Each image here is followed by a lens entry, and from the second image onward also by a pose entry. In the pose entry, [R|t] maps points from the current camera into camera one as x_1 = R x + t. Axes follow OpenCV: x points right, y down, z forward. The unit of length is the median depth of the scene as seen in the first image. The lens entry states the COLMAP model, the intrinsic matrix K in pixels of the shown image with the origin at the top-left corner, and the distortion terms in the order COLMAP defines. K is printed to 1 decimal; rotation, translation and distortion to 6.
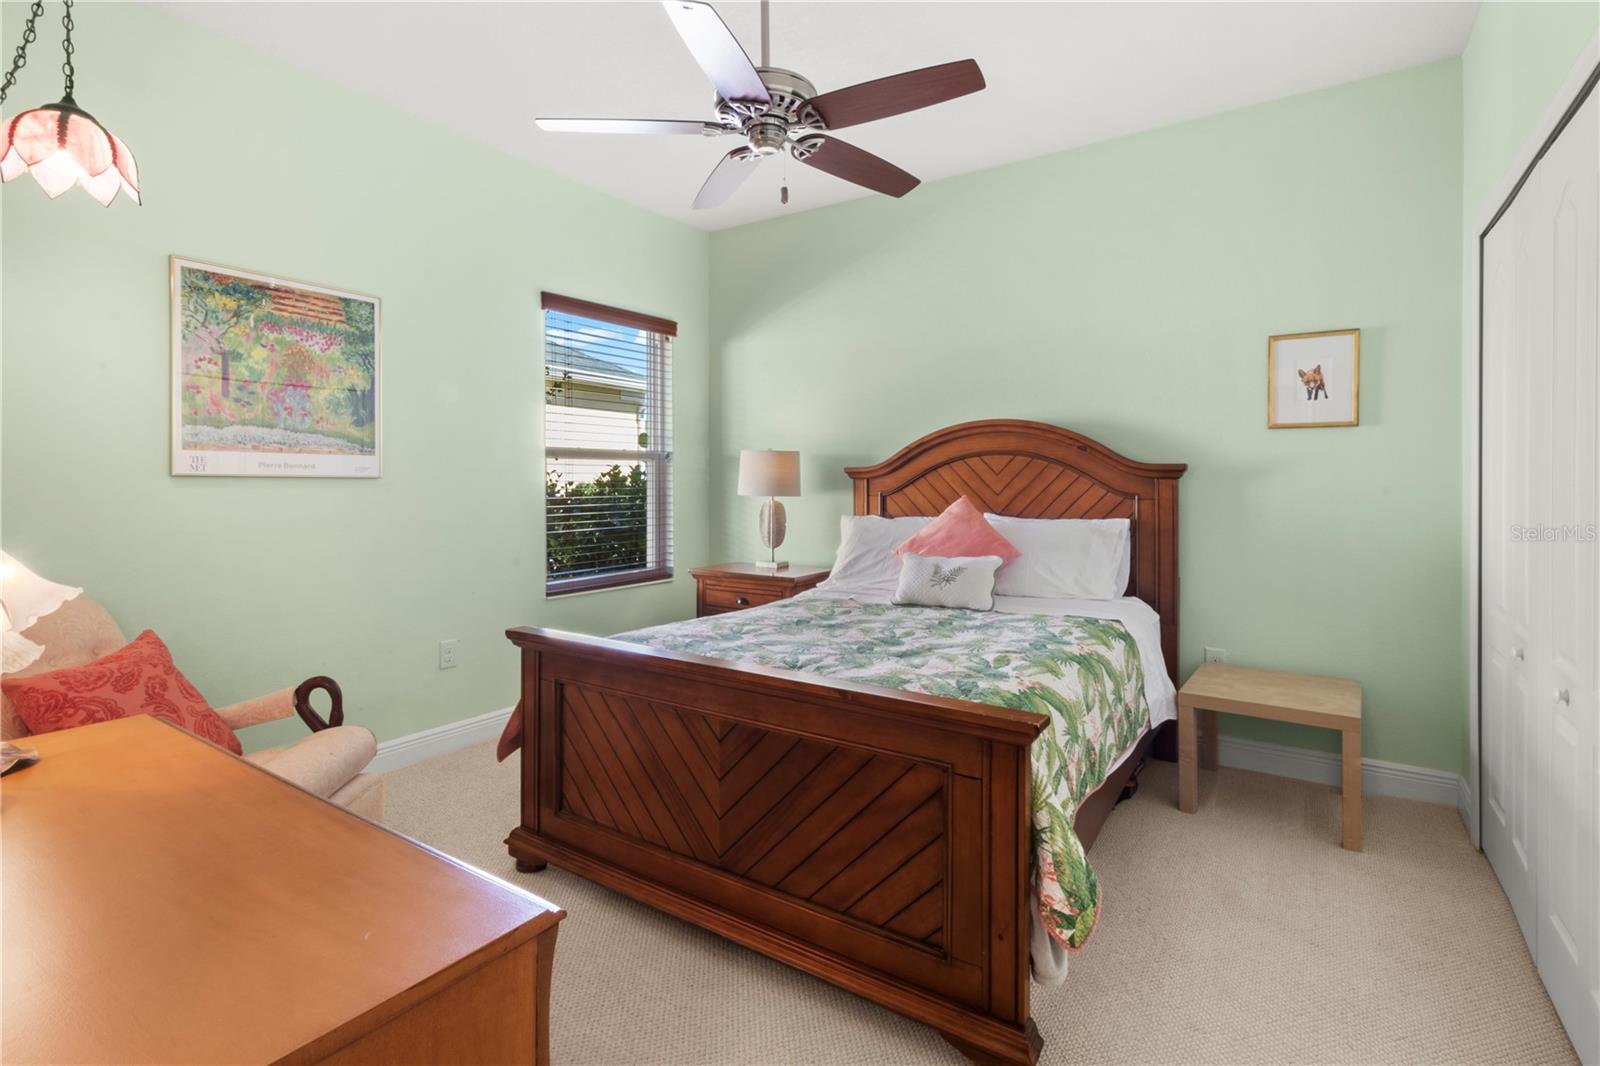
lens RADIAL K [[767.5, 0, 803.4], [0, 767.5, 460.9], [0, 0, 1]] dist [0.001576, 0.000080]
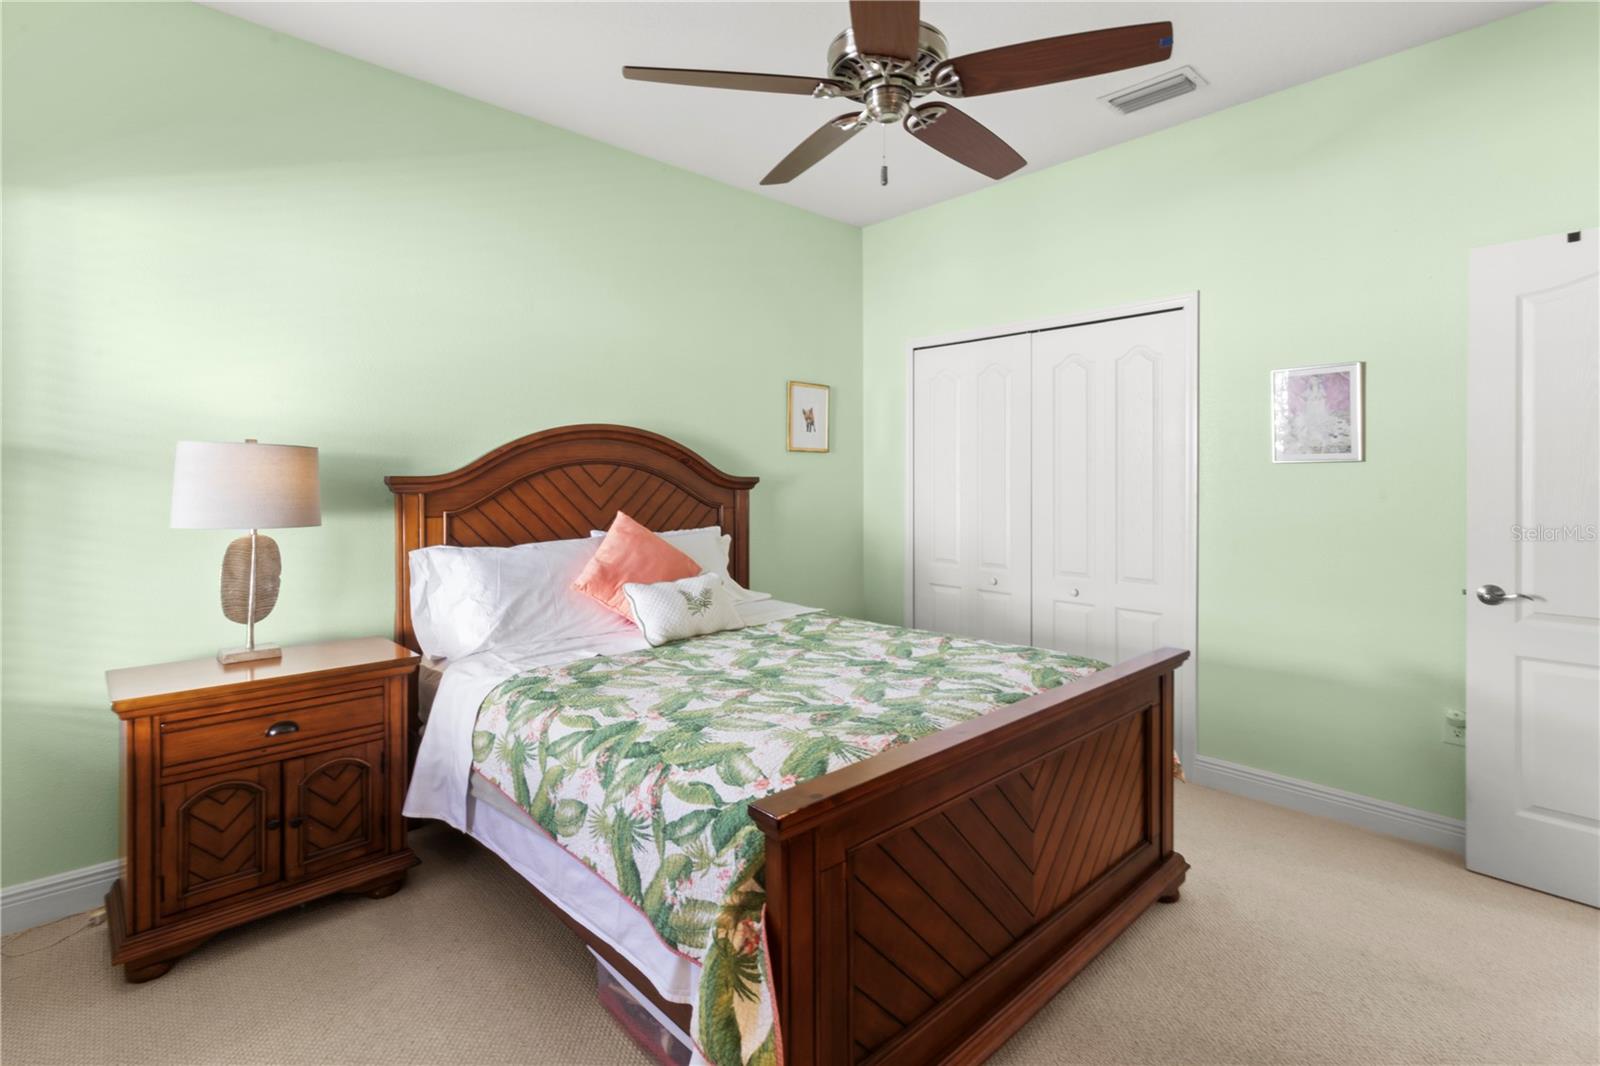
lens RADIAL K [[767.5, 0, 803.4], [0, 767.5, 460.9], [0, 0, 1]] dist [0.001576, 0.000080]
pose [[0.205260, 0.033594, 0.978131, -0.580160], [-0.014605, 0.999405, -0.031260, 0.013399], [-0.978598, -0.007870, 0.205628, 0.615117]]
